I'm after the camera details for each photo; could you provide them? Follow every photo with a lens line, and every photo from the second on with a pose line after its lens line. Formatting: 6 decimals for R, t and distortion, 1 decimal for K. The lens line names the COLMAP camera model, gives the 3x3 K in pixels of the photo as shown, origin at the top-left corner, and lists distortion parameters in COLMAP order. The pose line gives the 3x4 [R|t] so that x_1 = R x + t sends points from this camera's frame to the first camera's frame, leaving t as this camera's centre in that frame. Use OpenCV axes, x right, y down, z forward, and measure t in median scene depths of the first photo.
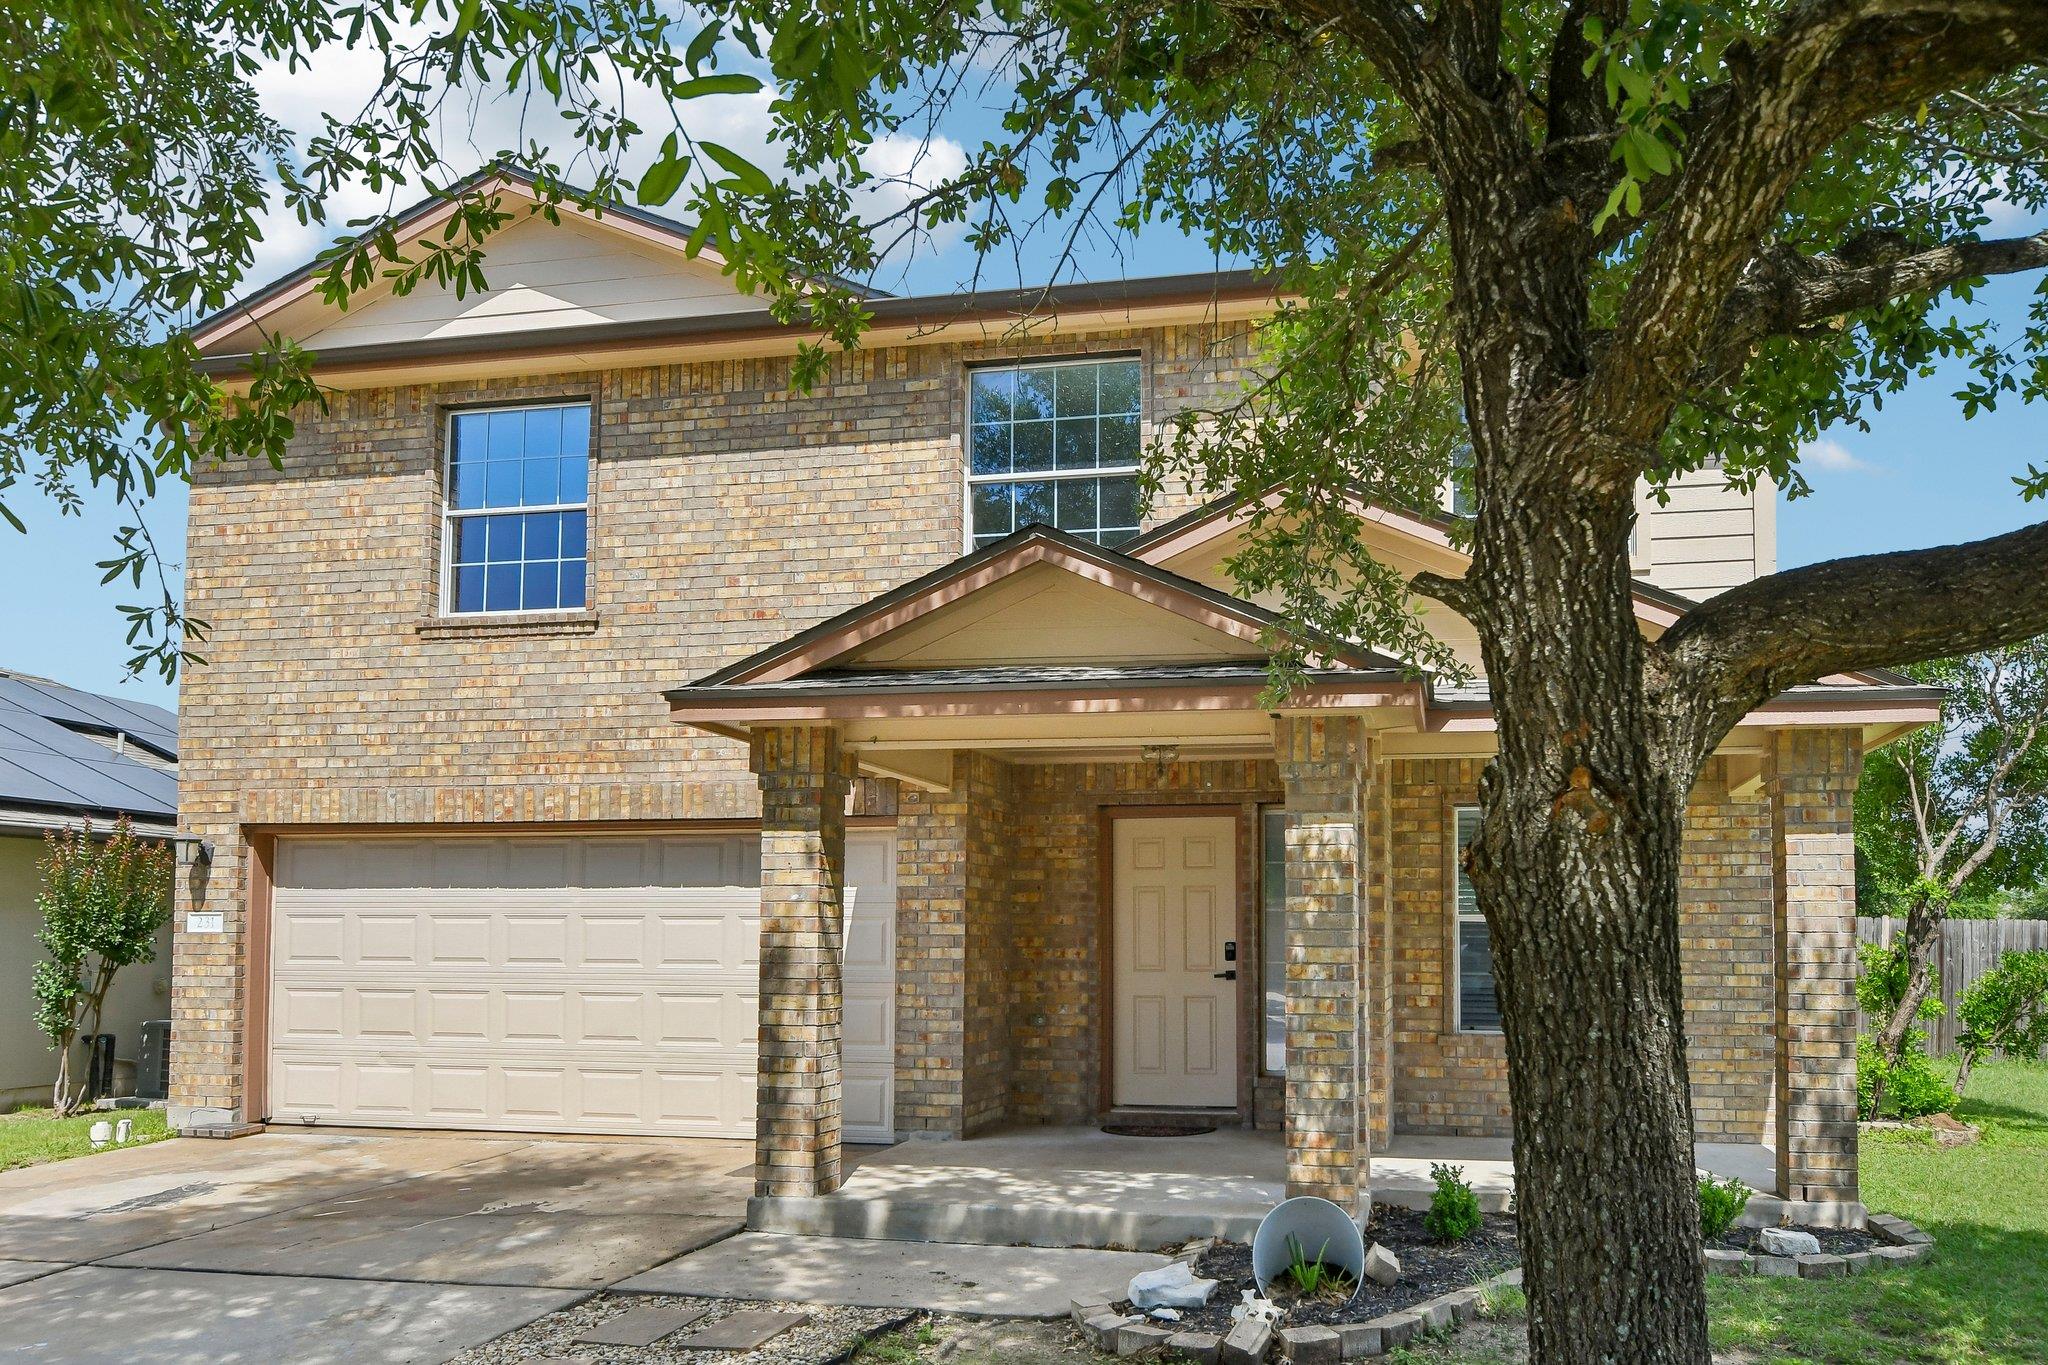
lens RADIAL K [[1479.9, 0, 1098.7], [0, 1479.9, 856.3], [0, 0, 1]] dist [-0.013205, -0.000183]
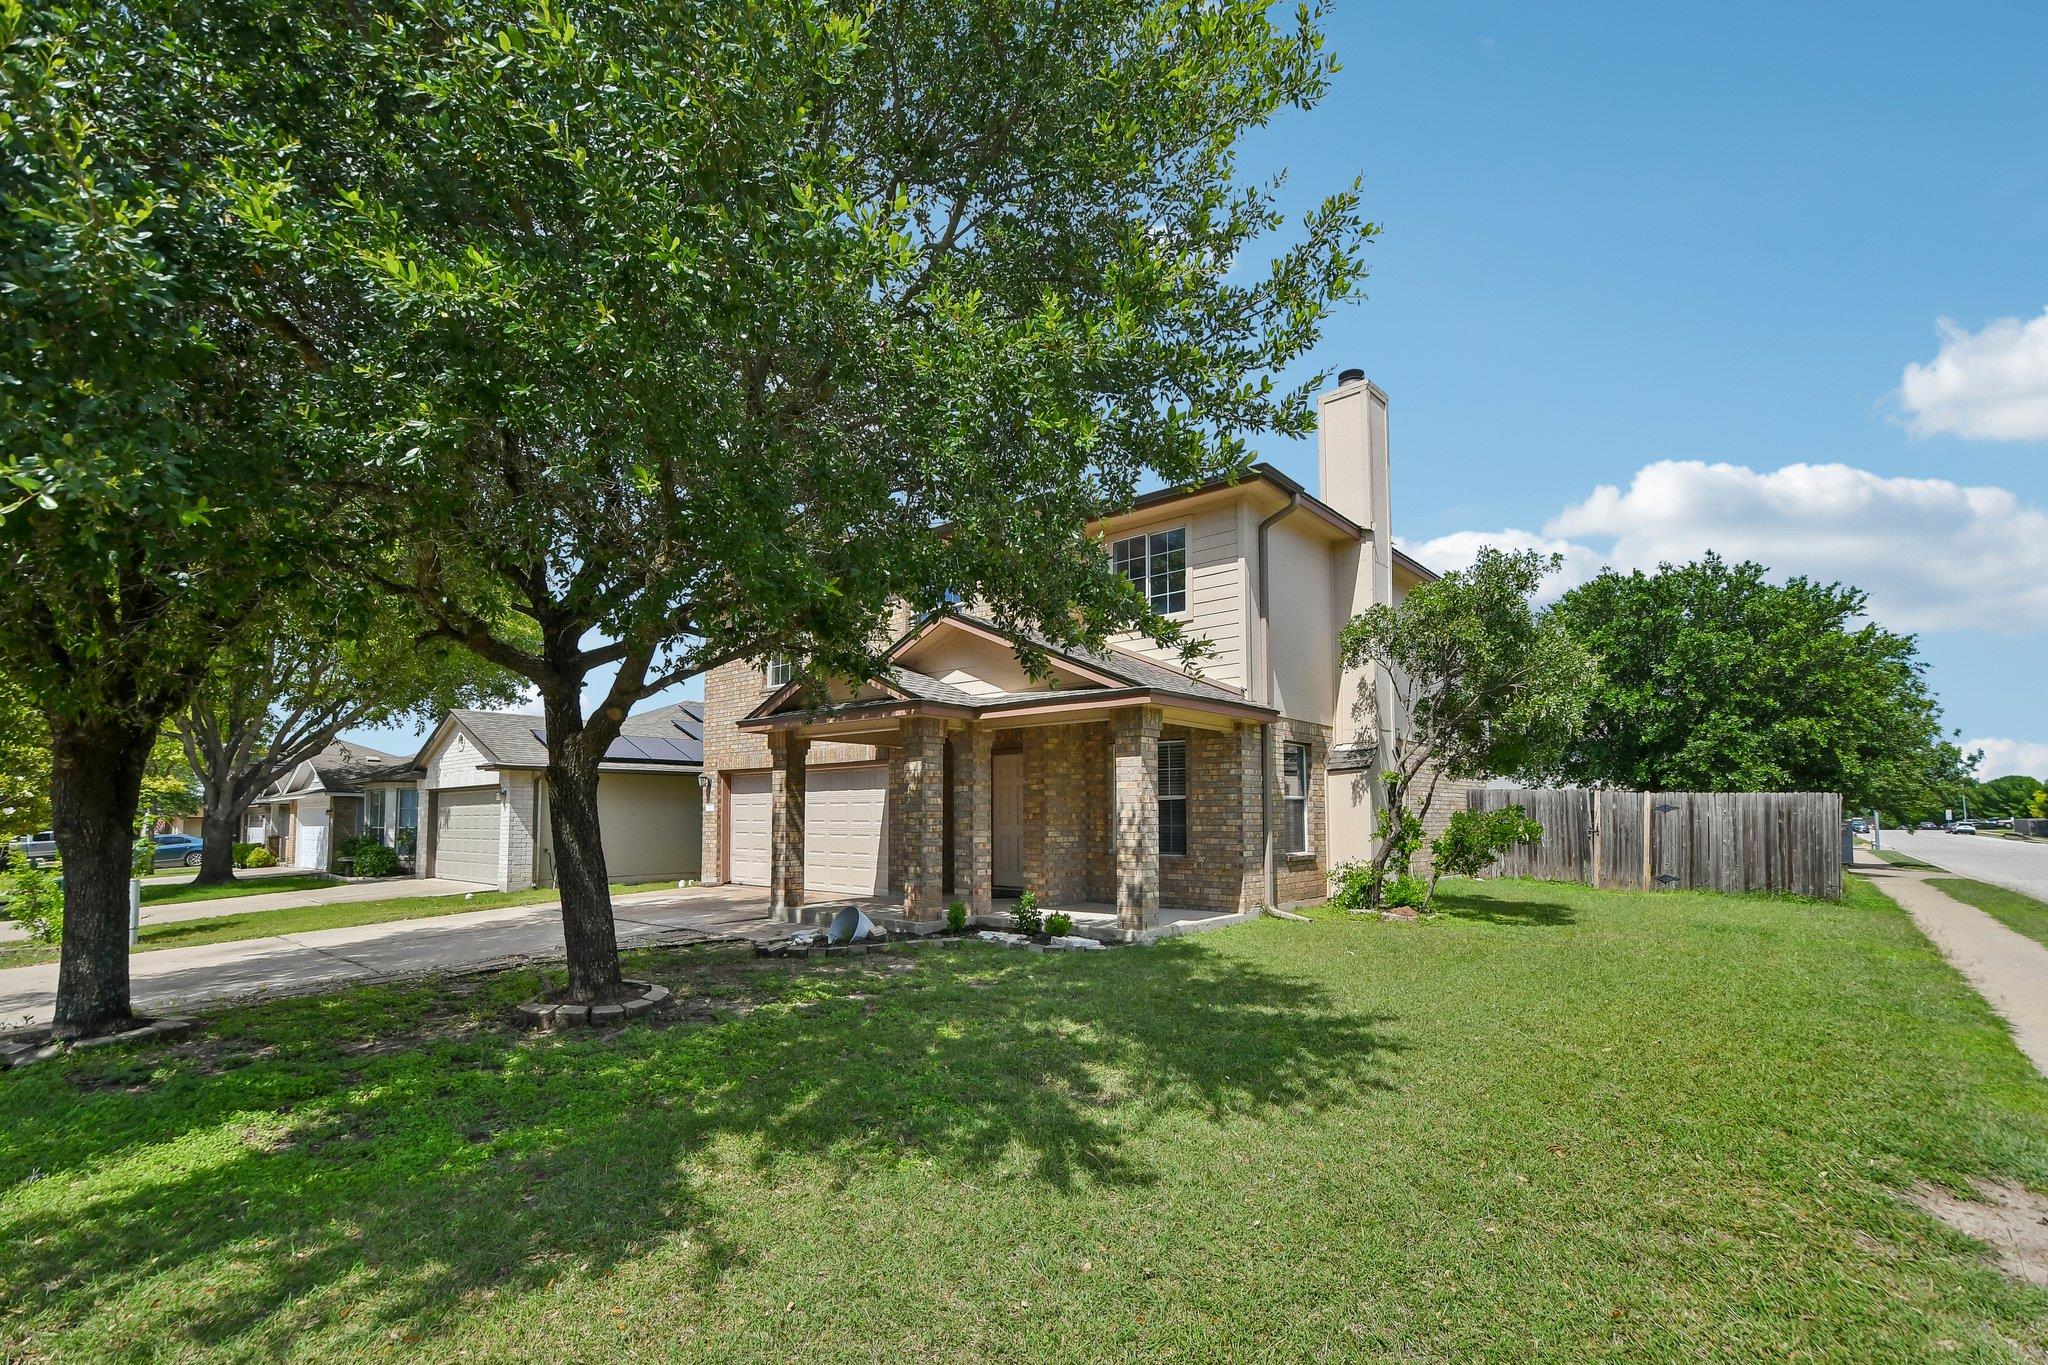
lens RADIAL K [[898.9, 0, 1018.8], [0, 898.9, 743.3], [0, 0, 1]] dist [-0.000972, -0.001018]
pose [[0.867716, -0.045834, -0.494943, 0.729964], [0.033677, 0.998873, -0.033459, 0.002467], [0.495918, 0.012364, 0.868281, -0.151536]]
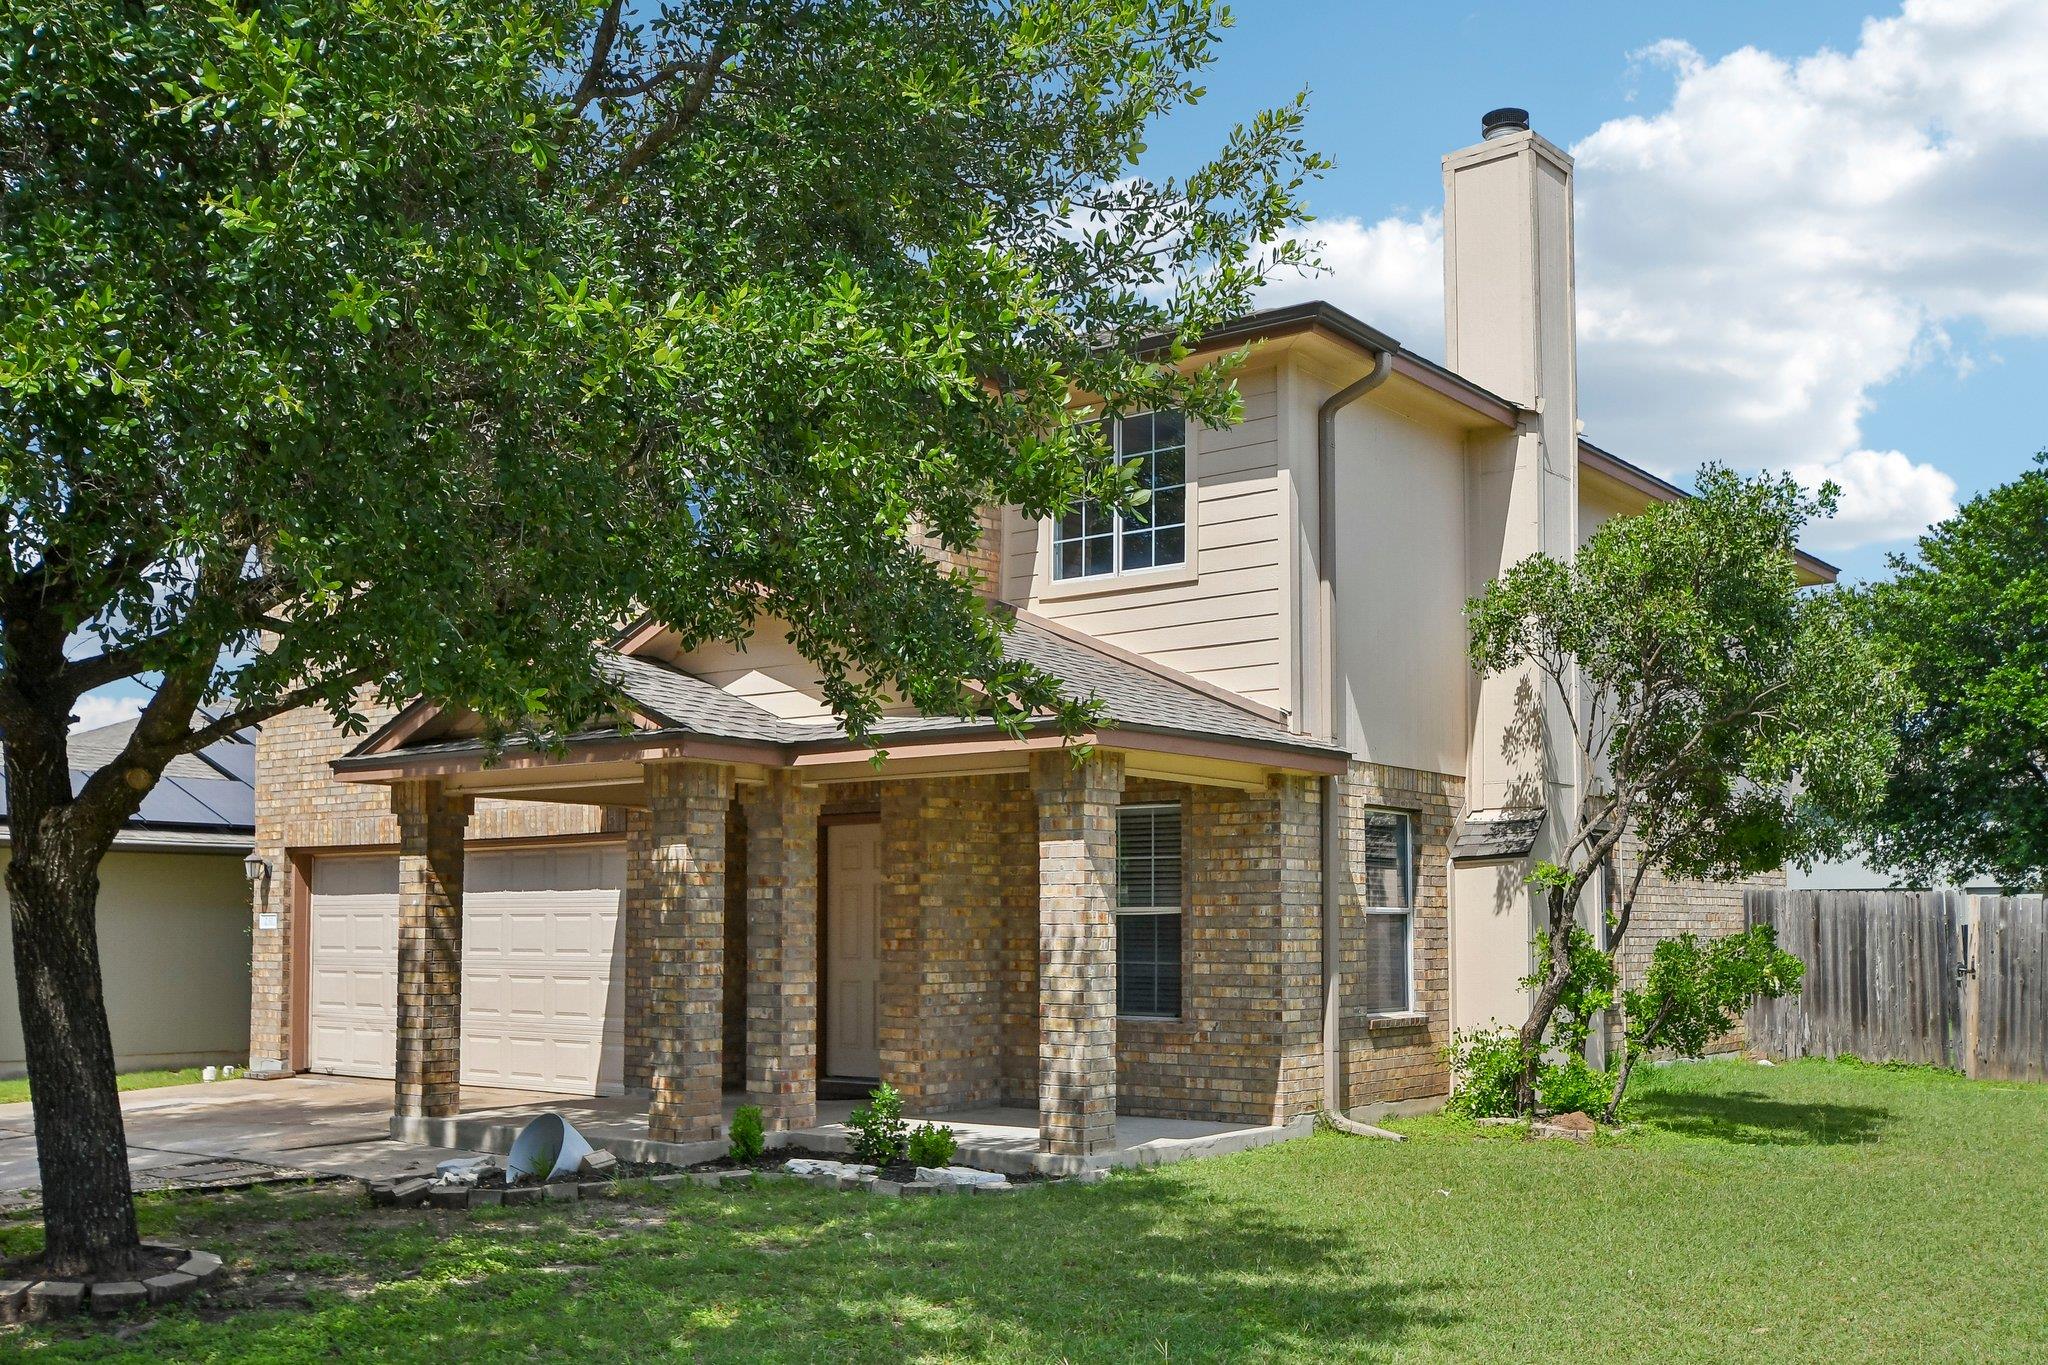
lens RADIAL K [[1924.2, 0, 1027.8], [0, 1924.2, 767.8], [0, 0, 1]] dist [-0.006828, -0.008058]
pose [[0.894148, -0.041430, -0.445851, 0.841402], [0.028851, 0.998972, -0.034968, -0.014399], [0.446841, 0.018403, 0.894424, -0.277503]]
